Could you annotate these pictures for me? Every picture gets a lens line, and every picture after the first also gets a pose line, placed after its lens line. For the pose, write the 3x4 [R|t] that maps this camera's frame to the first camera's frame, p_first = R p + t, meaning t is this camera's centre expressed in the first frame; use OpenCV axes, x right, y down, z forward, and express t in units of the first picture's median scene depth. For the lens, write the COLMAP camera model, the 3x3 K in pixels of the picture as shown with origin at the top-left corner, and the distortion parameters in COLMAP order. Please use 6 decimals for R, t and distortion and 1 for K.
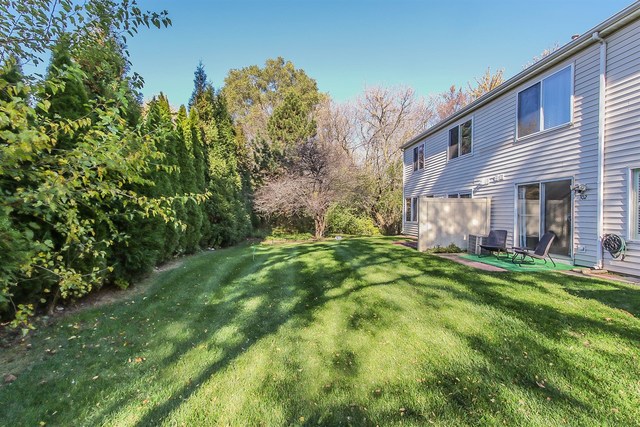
lens RADIAL K [[296.3, 0, 316.8], [0, 296.3, 213.8], [0, 0, 1]] dist [0.000933, 0.000146]
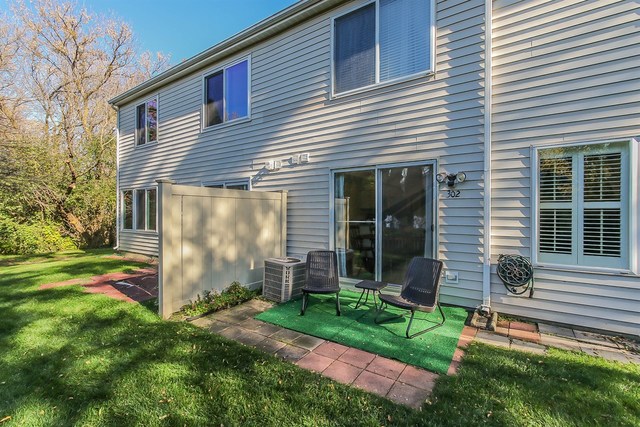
lens RADIAL K [[296.3, 0, 316.8], [0, 296.3, 213.8], [0, 0, 1]] dist [0.000933, 0.000146]
pose [[0.642407, -0.011792, 0.766273, 0.170001], [0.006614, 0.999930, 0.009843, -0.015313], [-0.766335, -0.001255, 0.642439, 0.574157]]
